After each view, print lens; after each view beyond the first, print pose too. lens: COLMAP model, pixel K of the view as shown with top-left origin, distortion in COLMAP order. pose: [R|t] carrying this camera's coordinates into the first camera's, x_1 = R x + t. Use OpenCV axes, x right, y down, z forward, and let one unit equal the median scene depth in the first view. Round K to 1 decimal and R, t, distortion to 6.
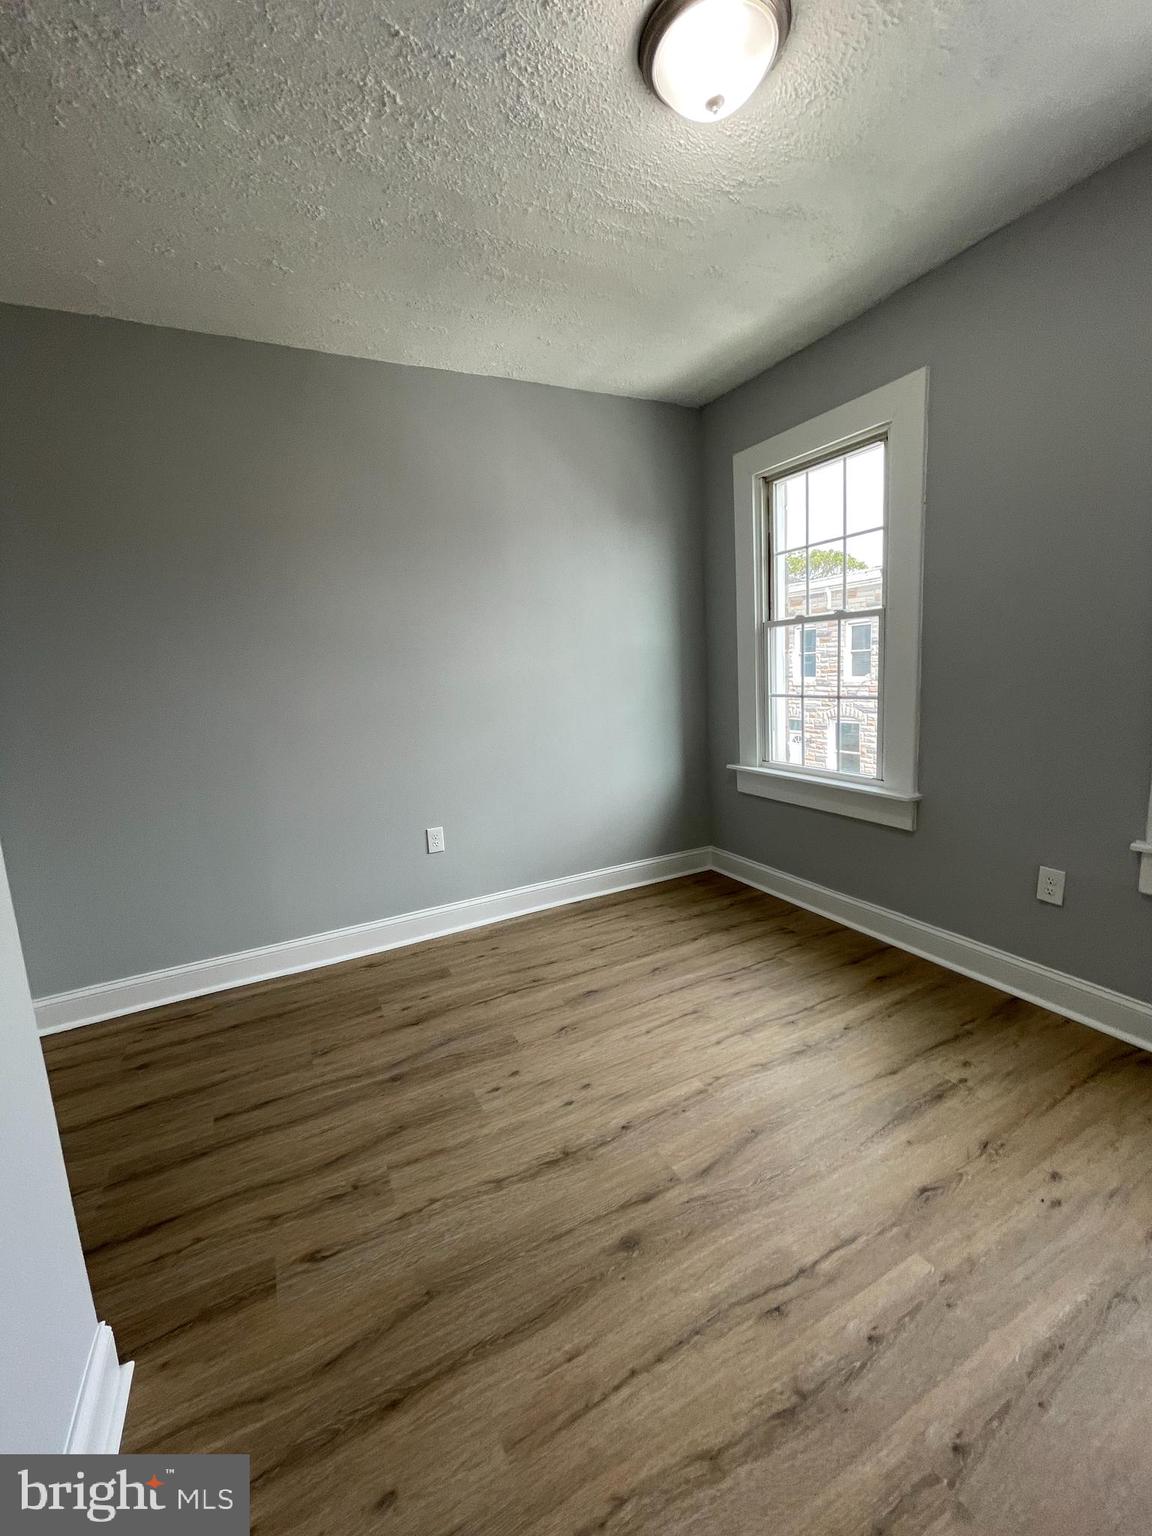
lens RADIAL K [[619.7, 0, 570.8], [0, 619.7, 762.9], [0, 0, 1]] dist [0.000400, -0.000061]
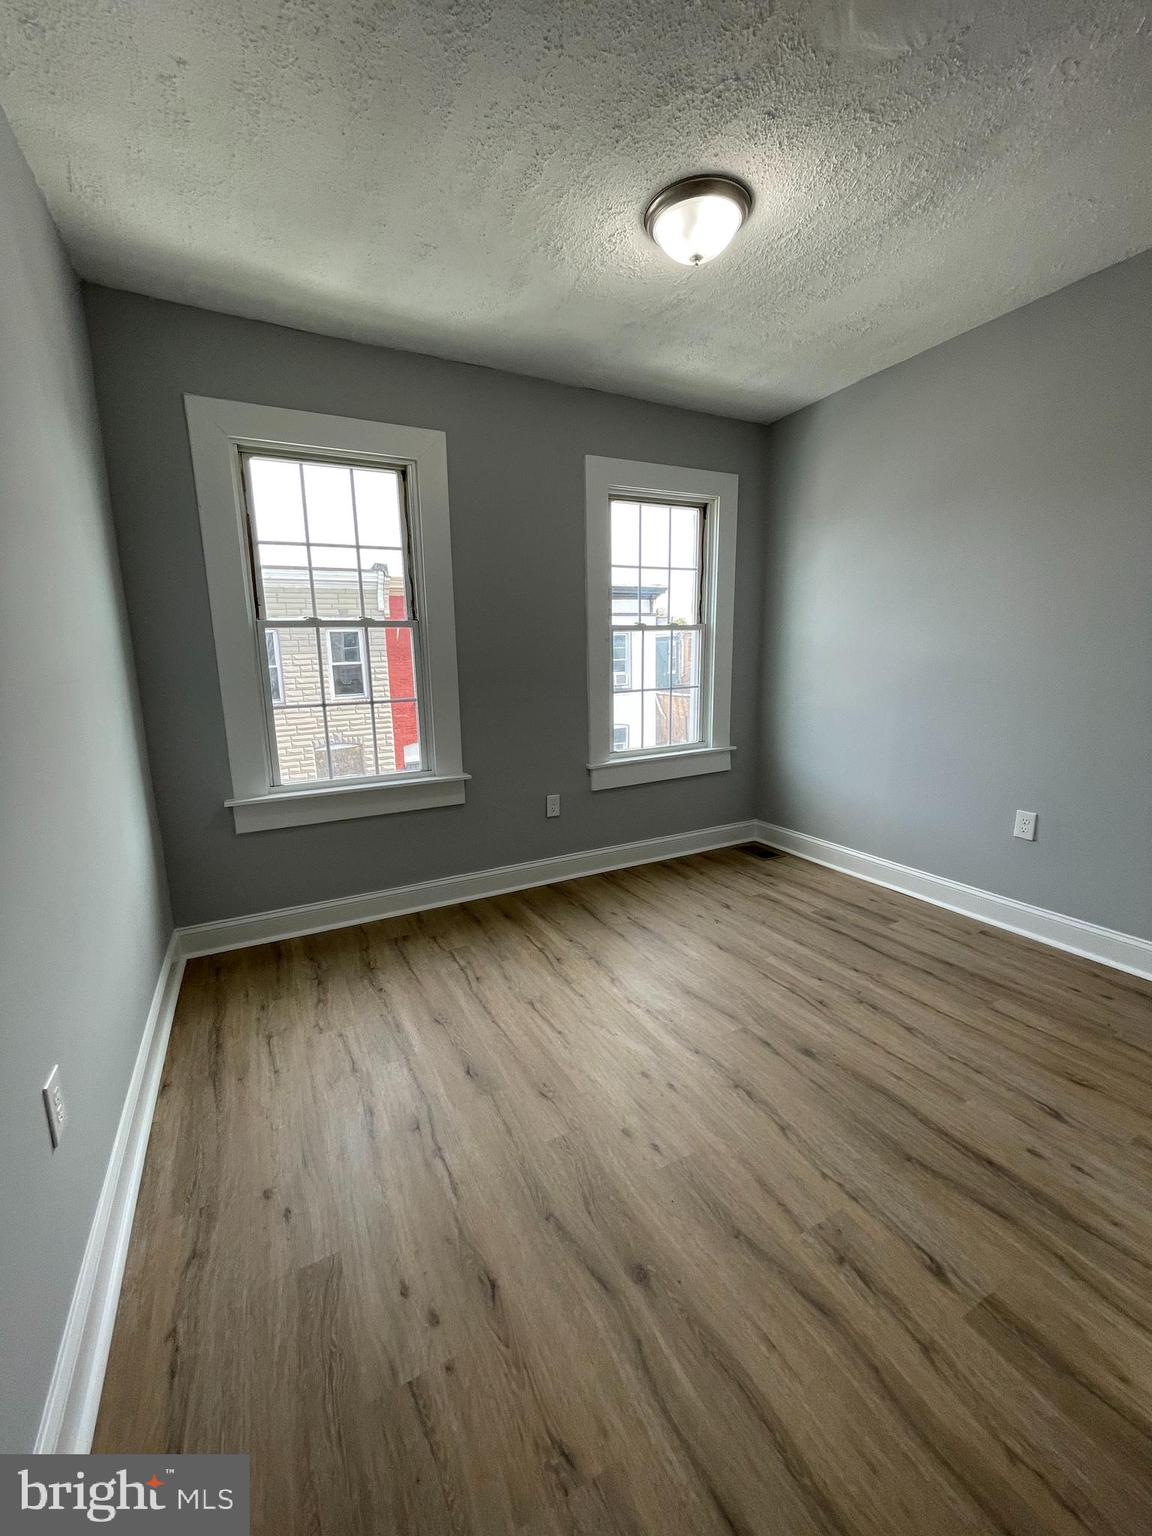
lens RADIAL K [[619.7, 0, 570.8], [0, 619.7, 762.9], [0, 0, 1]] dist [0.000400, -0.000061]
pose [[-0.013589, -0.119497, 0.992742, -0.796146], [0.180290, 0.976268, 0.119982, -0.095005], [-0.983520, 0.180612, 0.008278, 0.900412]]
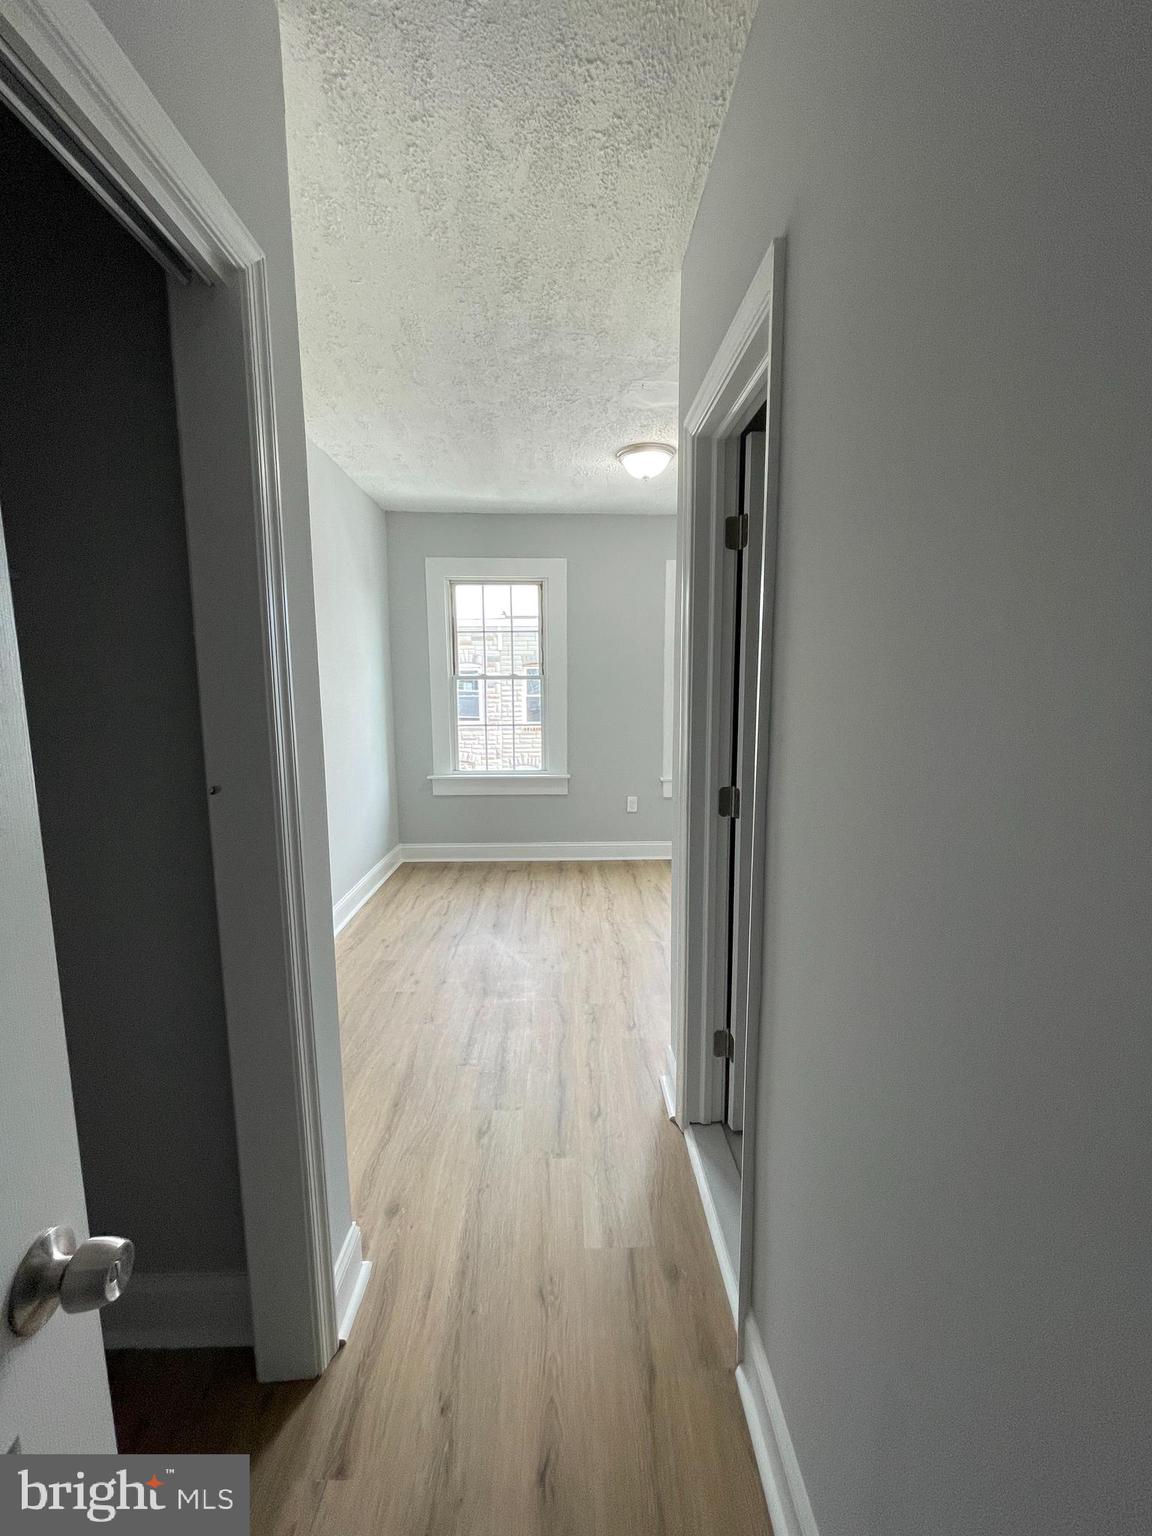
lens RADIAL K [[620.2, 0, 576.0], [0, 620.2, 768.0], [0, 0, 1]] dist [0.064444, 0.006362]
pose [[0.425329, -0.062729, 0.902862, -1.337567], [0.119608, 0.992741, 0.012627, 0.009971], [-0.897101, 0.102618, 0.429744, 0.186231]]
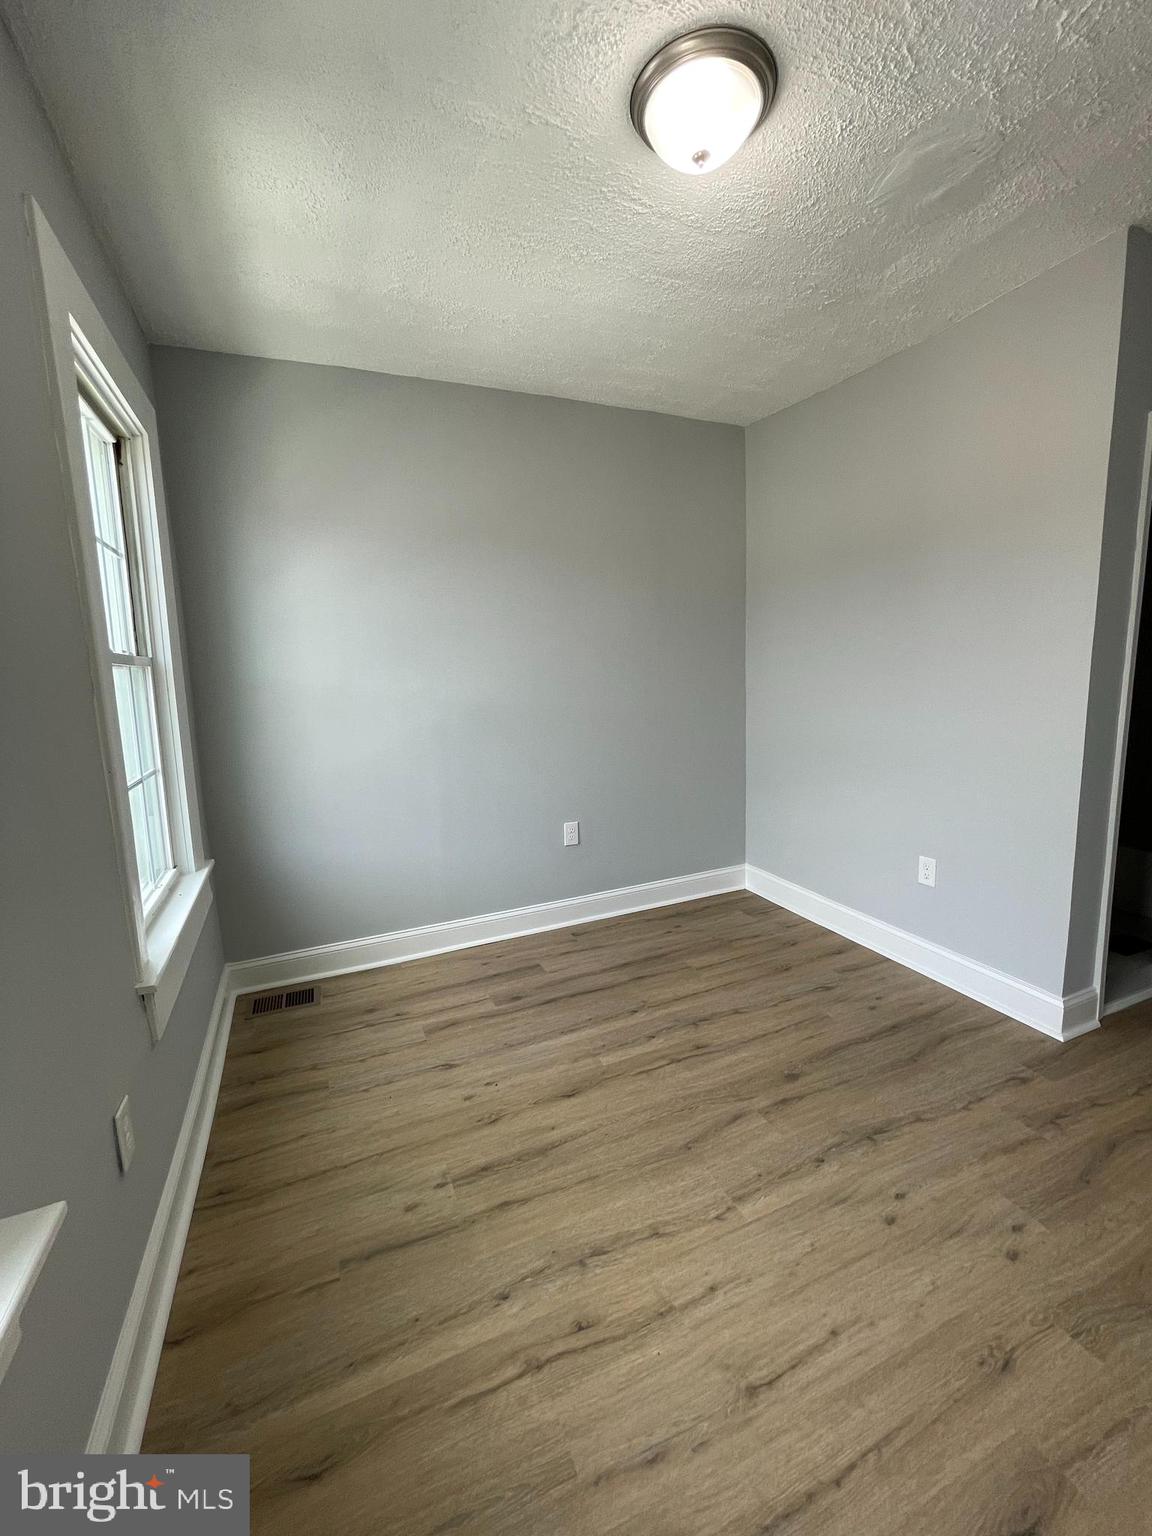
lens RADIAL K [[620.3, 0, 570.4], [0, 620.3, 762.5], [0, 0, 1]] dist [-0.011299, 0.006443]
pose [[-0.993230, 0.086123, 0.077952, 0.276931], [0.105435, 0.950041, 0.293779, -0.258500], [-0.048756, 0.300009, -0.952690, 1.399116]]
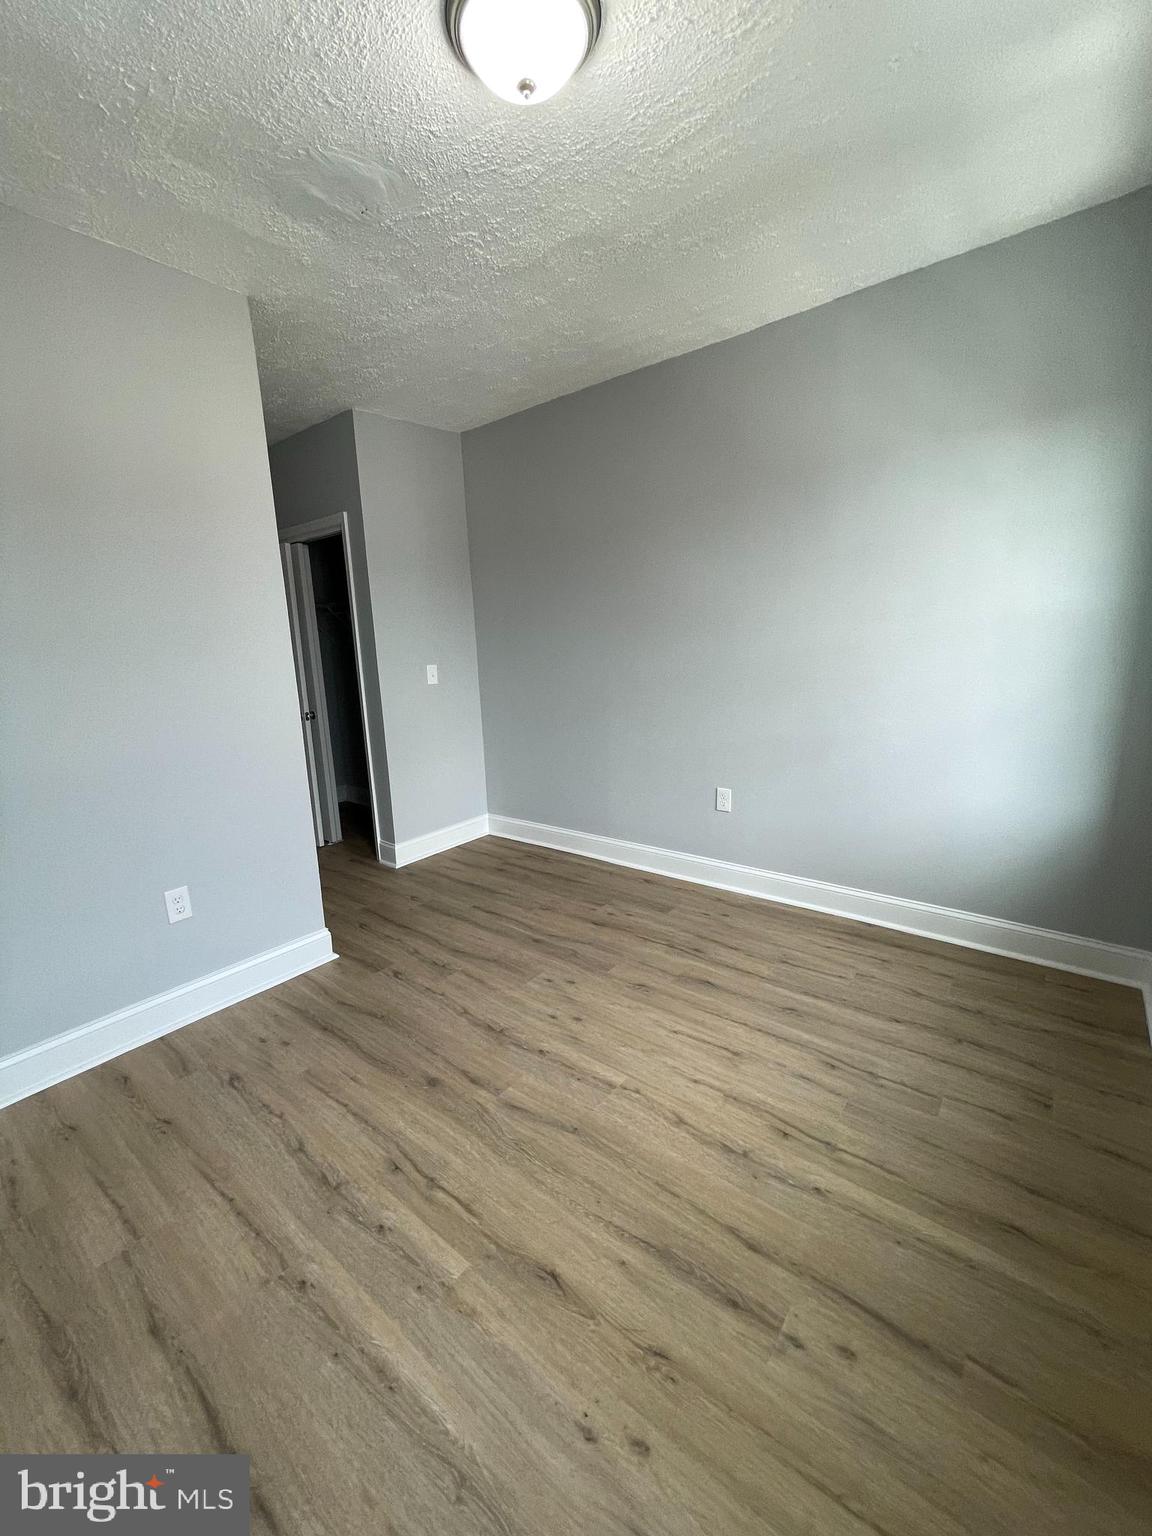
lens RADIAL K [[620.3, 0, 570.4], [0, 620.3, 762.5], [0, 0, 1]] dist [-0.011299, 0.006443]
pose [[0.419745, 0.222580, -0.879927, 0.817343], [-0.132628, 0.974100, 0.183135, -0.133681], [0.897900, 0.039833, 0.438394, 0.410989]]
